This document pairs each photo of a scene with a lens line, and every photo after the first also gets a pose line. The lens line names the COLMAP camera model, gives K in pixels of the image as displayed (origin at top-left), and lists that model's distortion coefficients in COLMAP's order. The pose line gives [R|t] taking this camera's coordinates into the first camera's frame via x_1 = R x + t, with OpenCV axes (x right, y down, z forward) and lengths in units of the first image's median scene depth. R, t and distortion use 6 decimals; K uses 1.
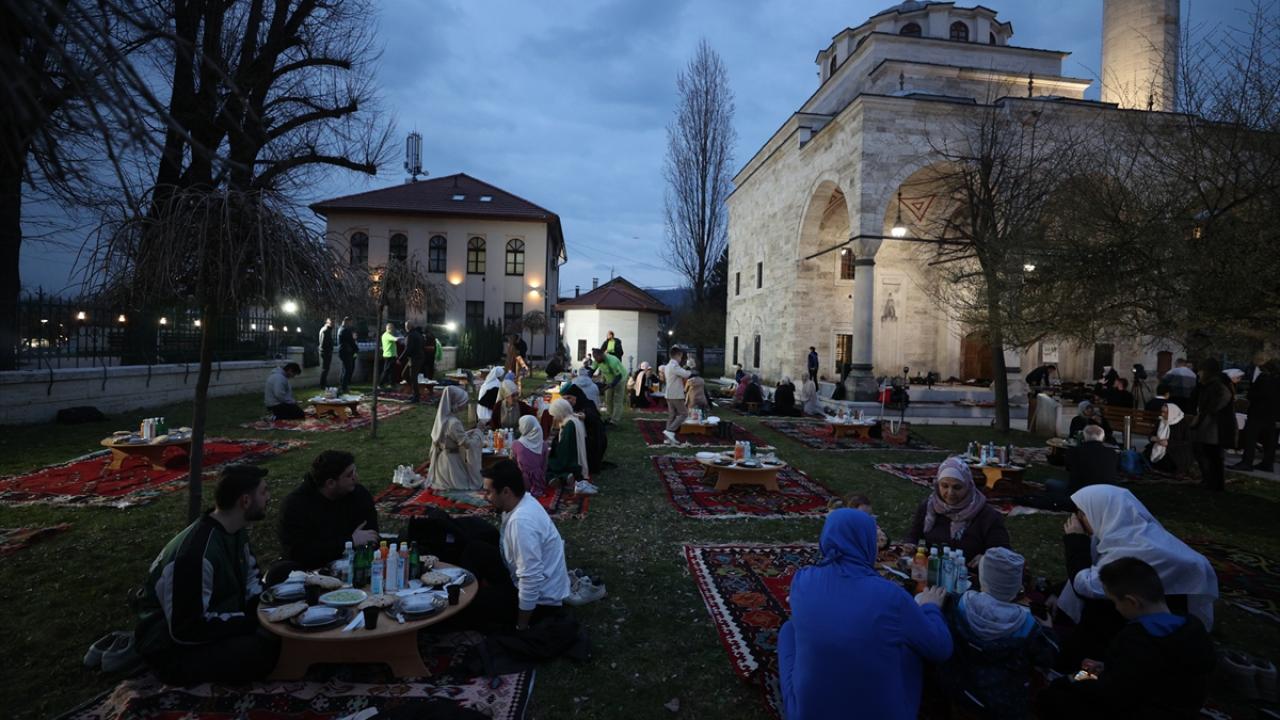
lens RADIAL K [[593.7, 0, 633.2], [0, 593.7, 355.5], [0, 0, 1]] dist [-0.018610, 0.004767]
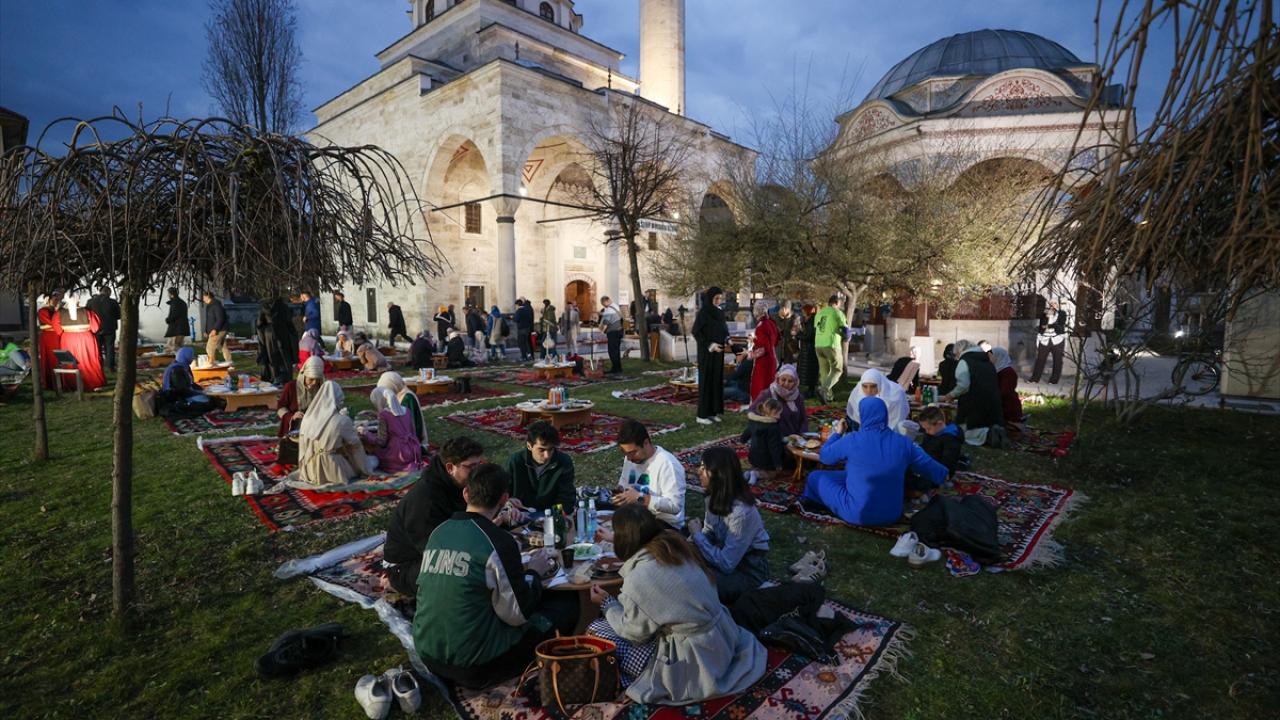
lens RADIAL K [[593.7, 0, 640.1], [0, 593.7, 356.8], [0, 0, 1]] dist [-0.018610, 0.004767]
pose [[0.744046, -0.098414, 0.660841, -0.147118], [0.039081, 0.993809, 0.103999, -0.009541], [-0.666984, -0.051554, 0.743286, 0.014607]]
